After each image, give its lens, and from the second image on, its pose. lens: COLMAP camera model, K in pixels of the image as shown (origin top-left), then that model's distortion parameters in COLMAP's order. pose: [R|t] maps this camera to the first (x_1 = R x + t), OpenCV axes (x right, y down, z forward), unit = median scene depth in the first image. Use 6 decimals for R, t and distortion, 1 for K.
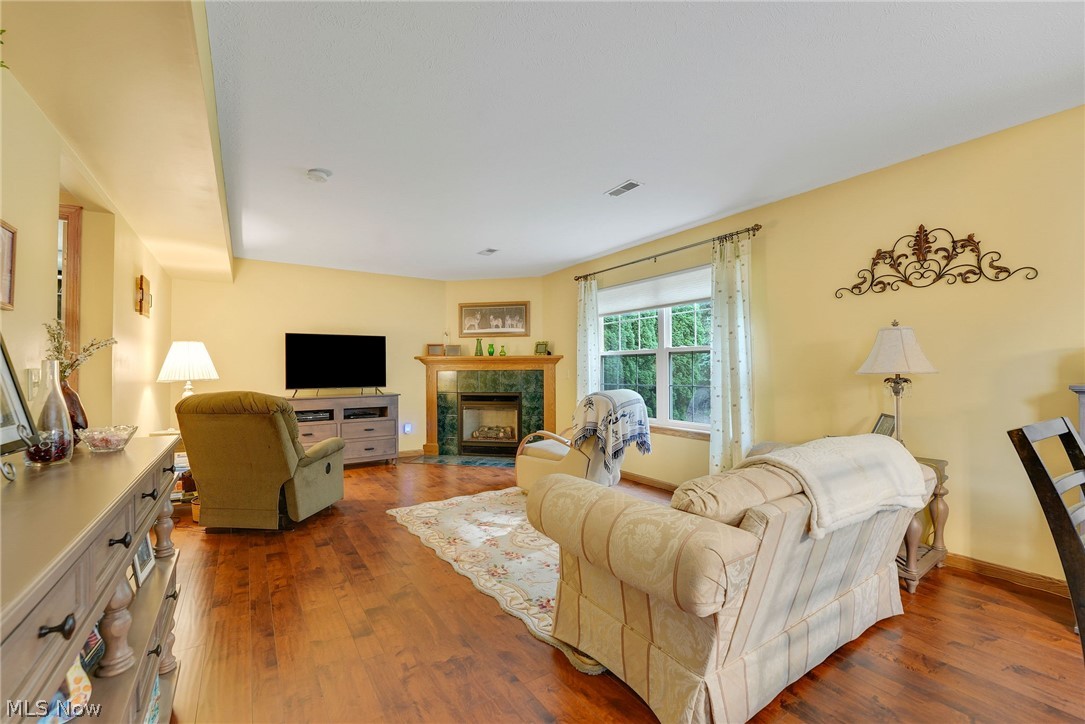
lens RADIAL K [[446.1, 0, 539.9], [0, 446.1, 368.0], [0, 0, 1]] dist [-0.027364, -0.000043]
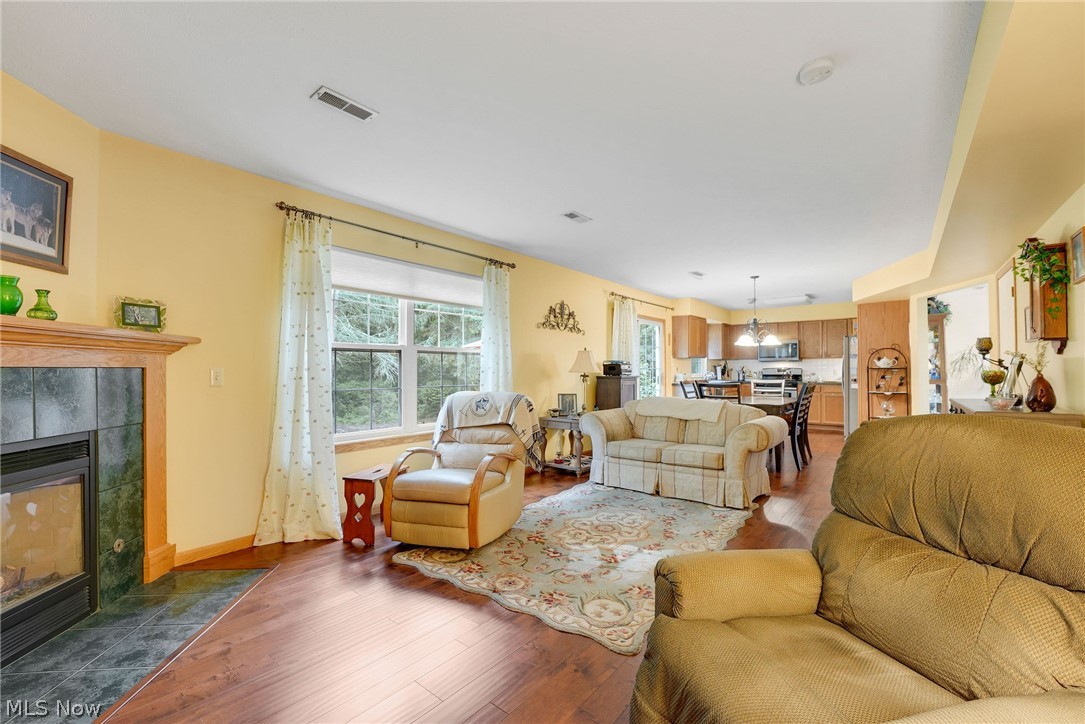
lens RADIAL K [[446.1, 0, 539.9], [0, 446.1, 368.0], [0, 0, 1]] dist [-0.027364, -0.000043]
pose [[-0.293582, 0.014487, 0.955824, -0.541237], [-0.001383, 0.999878, -0.015580, 0.011012], [-0.955933, -0.005896, -0.293526, 0.855050]]
